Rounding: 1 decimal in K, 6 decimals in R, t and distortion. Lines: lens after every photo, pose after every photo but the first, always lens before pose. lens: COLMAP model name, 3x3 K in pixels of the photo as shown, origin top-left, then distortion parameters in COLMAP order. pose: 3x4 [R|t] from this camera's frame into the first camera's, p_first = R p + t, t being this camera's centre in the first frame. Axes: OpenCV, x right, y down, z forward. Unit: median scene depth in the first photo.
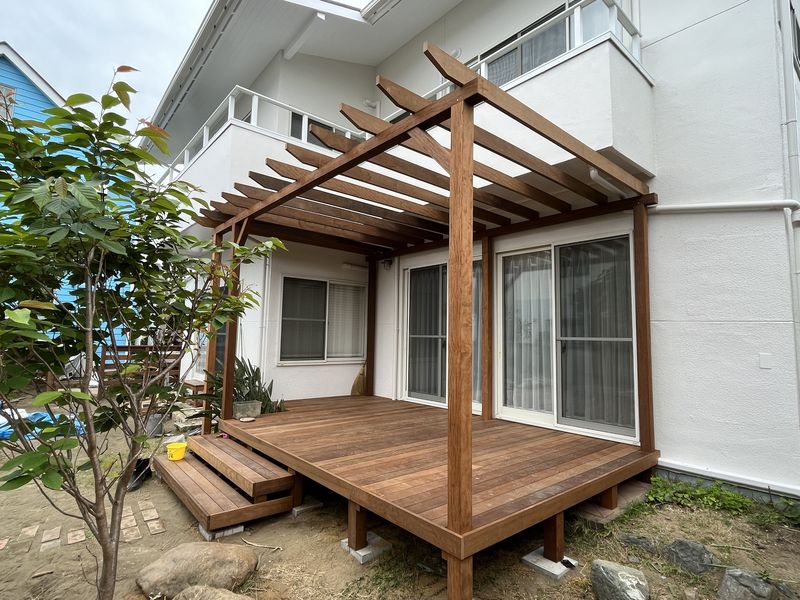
lens RADIAL K [[422.2, 0, 401.2], [0, 422.2, 298.9], [0, 0, 1]] dist [-0.001777, 0.000165]
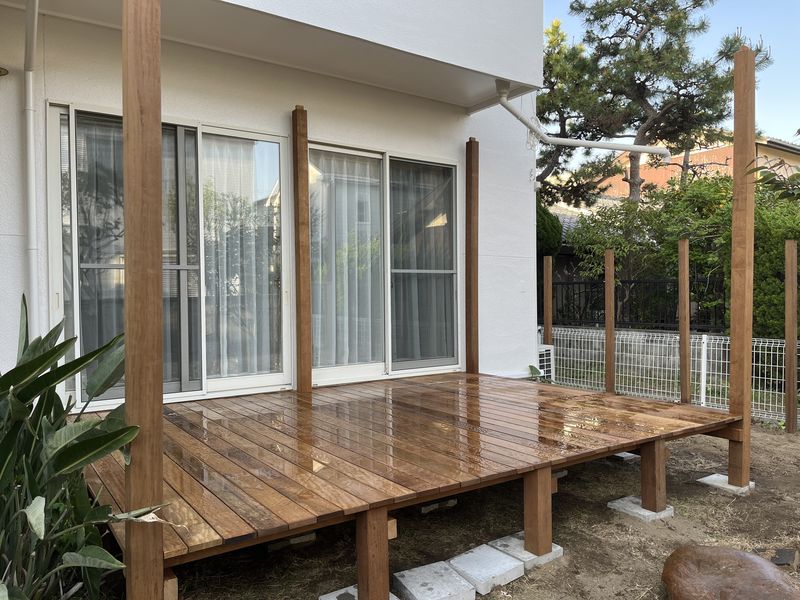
lens RADIAL K [[604.3, 0, 411.6], [0, 604.3, 300.9], [0, 0, 1]] dist [0.063573, -0.087182]
pose [[0.104155, -0.030099, 0.994105, -0.850189], [-0.075061, 0.996453, 0.038035, 0.110460], [-0.991725, -0.078580, 0.101527, 0.878332]]
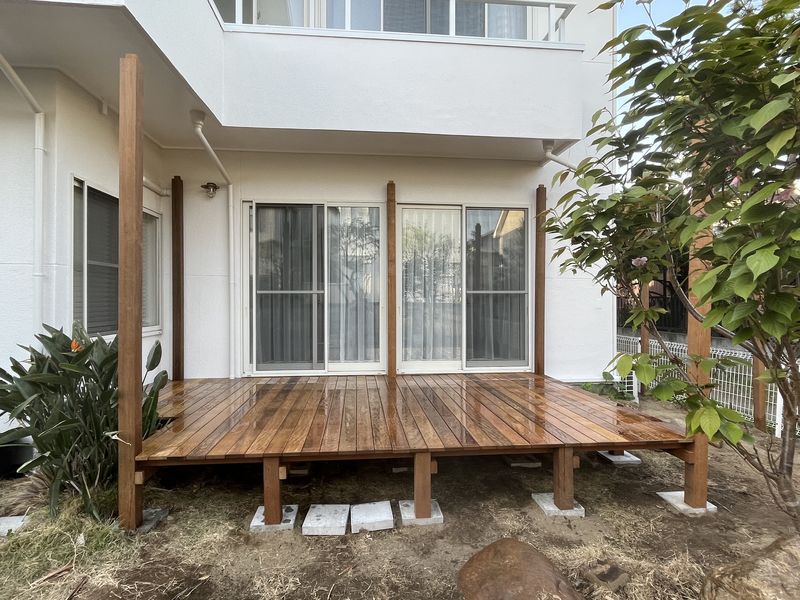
lens RADIAL K [[450.5, 0, 400.0], [0, 450.5, 300.0], [0, 0, 1]] dist [-0.001912, -0.000021]
pose [[0.573684, -0.017863, 0.818882, -0.734151], [-0.061521, 0.995998, 0.064826, 0.051767], [-0.816763, -0.087568, 0.570290, 0.491565]]
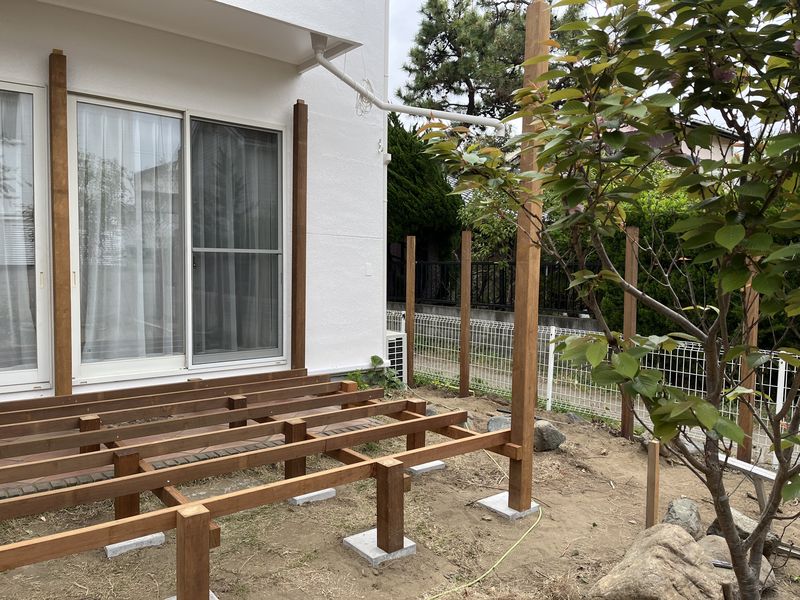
lens RADIAL K [[604.3, 0, 411.6], [0, 604.3, 300.9], [0, 0, 1]] dist [0.063573, -0.087182]
pose [[0.028926, -0.075195, 0.996749, -0.694451], [-0.100510, 0.991894, 0.077746, 0.066043], [-0.994516, -0.102432, 0.021134, 0.629154]]
